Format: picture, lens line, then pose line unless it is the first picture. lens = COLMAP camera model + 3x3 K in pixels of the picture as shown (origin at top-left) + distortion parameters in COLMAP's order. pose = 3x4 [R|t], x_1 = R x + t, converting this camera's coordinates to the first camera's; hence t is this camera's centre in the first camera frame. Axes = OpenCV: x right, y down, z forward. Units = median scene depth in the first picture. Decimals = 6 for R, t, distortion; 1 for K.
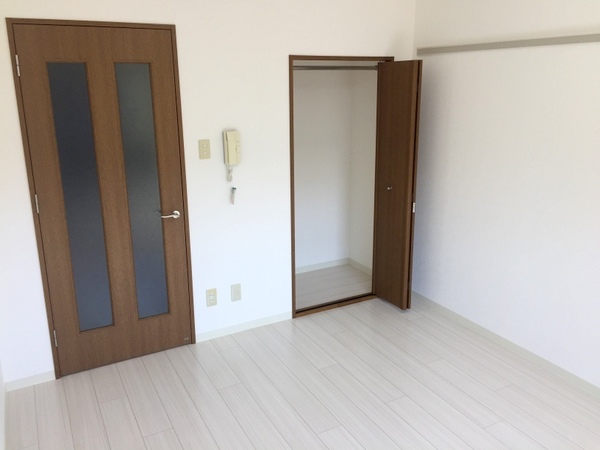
lens RADIAL K [[514.3, 0, 303.8], [0, 514.3, 221.1], [0, 0, 1]] dist [0.086244, -0.108105]
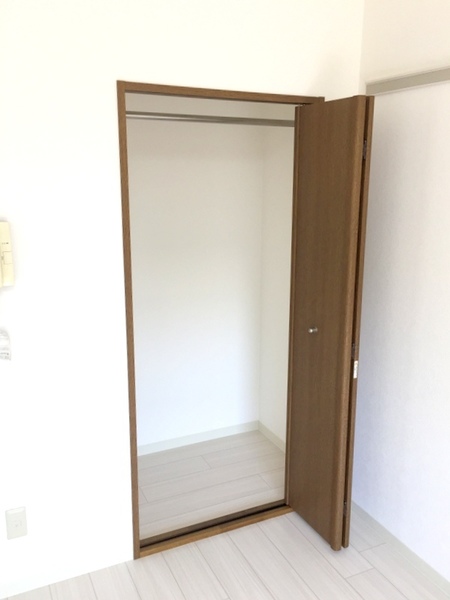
lens RADIAL K [[514.3, 0, 225.7], [0, 514.3, 293.0], [0, 0, 1]] dist [0.086244, -0.108105]
pose [[0.997962, 0.027026, -0.057804, 0.111796], [-0.030119, 0.998124, -0.053312, -0.077738], [0.056255, 0.054945, 0.996903, 0.468415]]
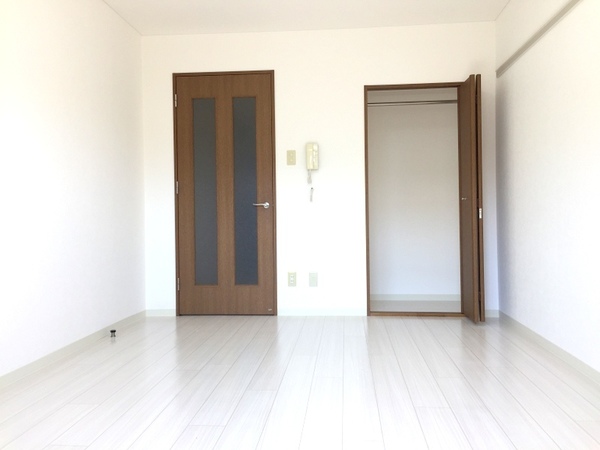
lens RADIAL K [[514.3, 0, 303.8], [0, 514.3, 221.1], [0, 0, 1]] dist [0.086244, -0.108105]
pose [[0.835061, 0.000345, -0.550157, 0.512113], [-0.140269, 0.967084, -0.212304, 0.268441], [0.531975, 0.254457, 0.807623, -0.004642]]
